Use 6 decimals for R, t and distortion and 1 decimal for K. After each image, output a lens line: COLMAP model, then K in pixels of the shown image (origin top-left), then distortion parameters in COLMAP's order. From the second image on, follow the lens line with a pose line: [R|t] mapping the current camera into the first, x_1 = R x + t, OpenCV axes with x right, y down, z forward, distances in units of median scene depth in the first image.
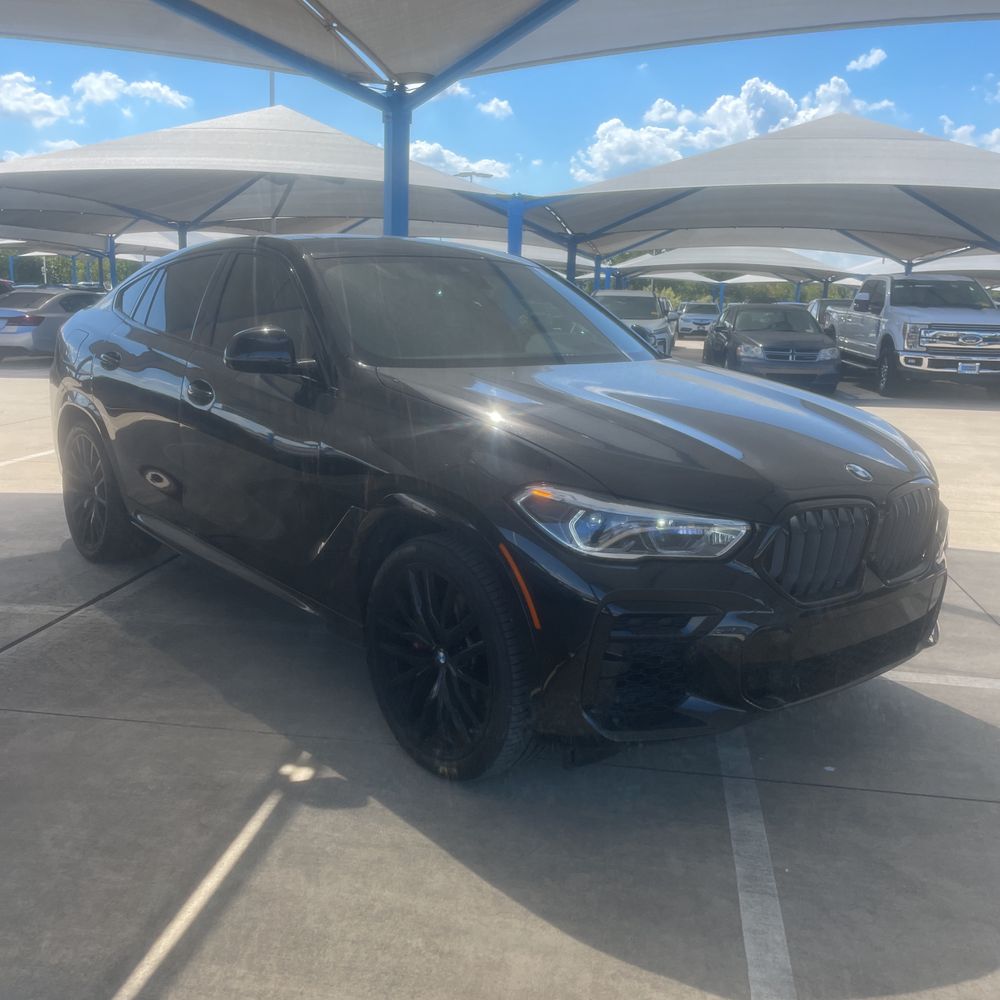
lens RADIAL K [[1003.6, 0, 501.2], [0, 1003.6, 516.0], [0, 0, 1]] dist [0.100496, -0.135555]
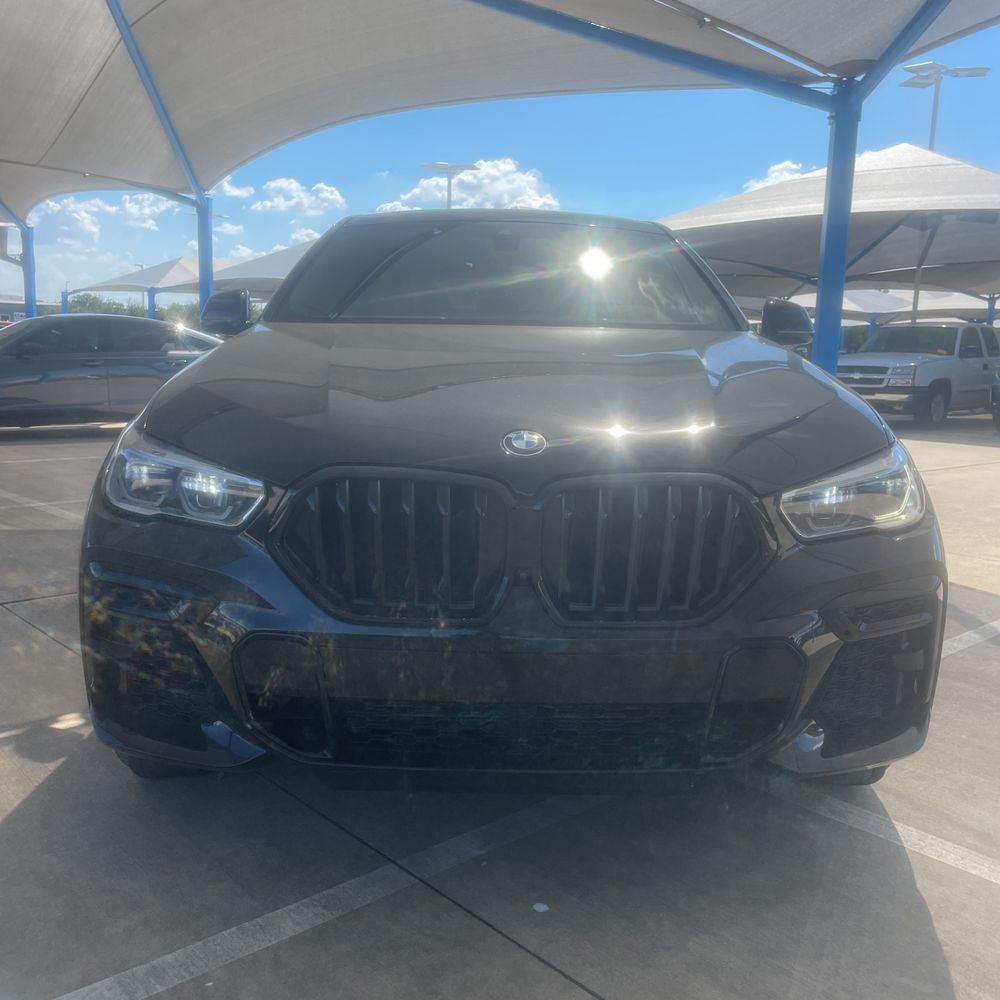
lens RADIAL K [[1003.6, 0, 501.2], [0, 1003.6, 516.0], [0, 0, 1]] dist [0.100496, -0.135555]
pose [[0.777069, 0.102847, -0.620955, 0.756507], [-0.143402, 0.989542, -0.015560, 0.013846], [0.612861, 0.101137, 0.783691, 0.494376]]
